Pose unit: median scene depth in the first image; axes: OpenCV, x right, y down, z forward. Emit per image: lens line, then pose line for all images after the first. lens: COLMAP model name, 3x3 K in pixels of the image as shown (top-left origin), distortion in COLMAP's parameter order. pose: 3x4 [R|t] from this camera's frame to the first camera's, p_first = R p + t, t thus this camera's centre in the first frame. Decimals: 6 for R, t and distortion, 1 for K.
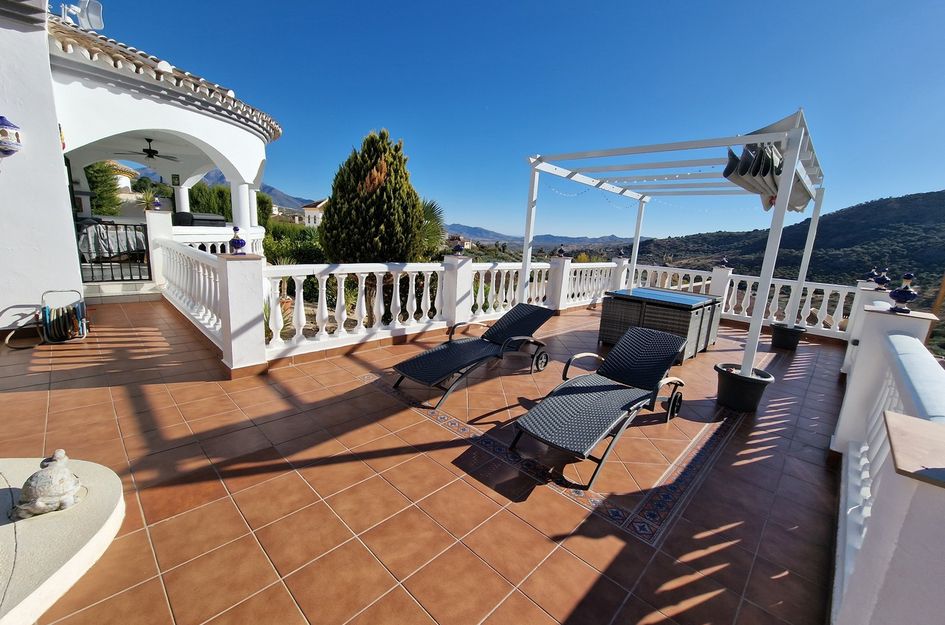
lens RADIAL K [[387.7, 0, 472.5], [0, 387.7, 308.1], [0, 0, 1]] dist [0.000835, -0.001963]
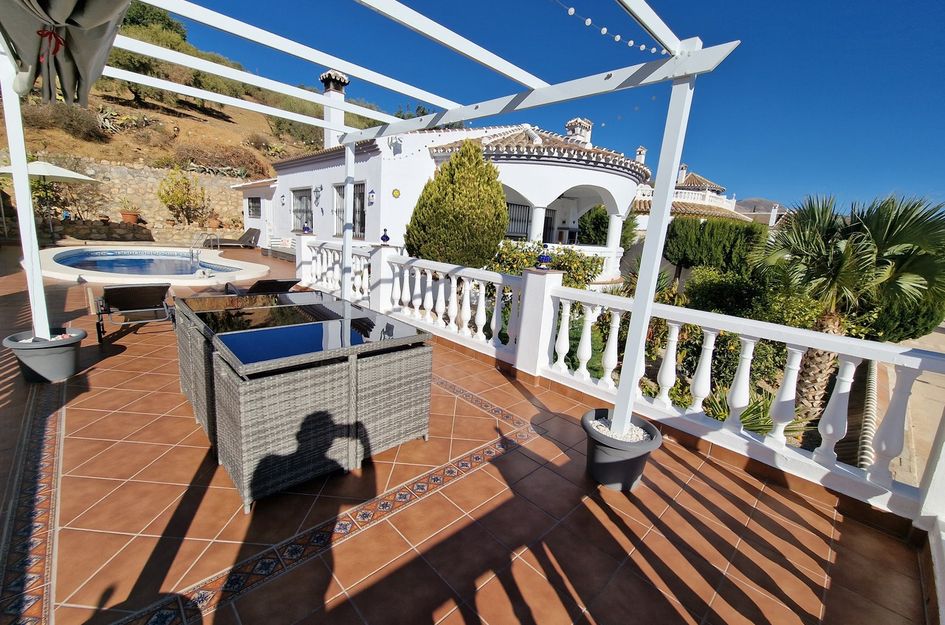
lens RADIAL K [[387.7, 0, 467.7], [0, 387.7, 309.8], [0, 0, 1]] dist [0.000835, -0.001963]
pose [[-0.031451, 0.132868, -0.990635, 1.874198], [-0.267878, 0.953745, 0.136425, -0.339789], [0.962939, 0.269659, 0.005596, 2.539704]]
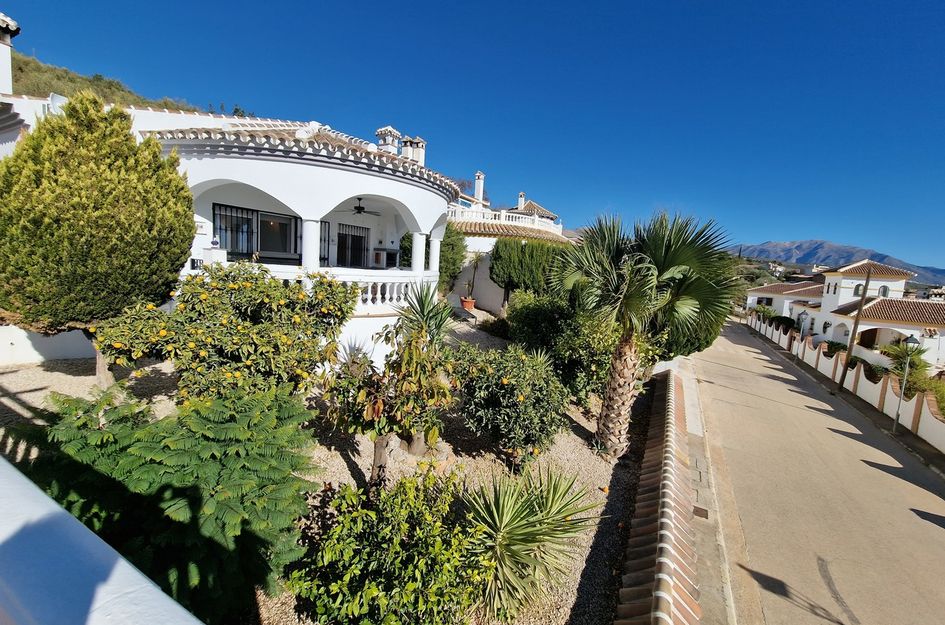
lens RADIAL K [[387.7, 0, 470.1], [0, 387.7, 308.1], [0, 0, 1]] dist [0.000835, -0.001963]
pose [[0.293033, 0.066206, -0.953807, 1.413292], [-0.238452, 0.971137, -0.005850, -0.496390], [0.925890, 0.229151, 0.300362, 3.036434]]
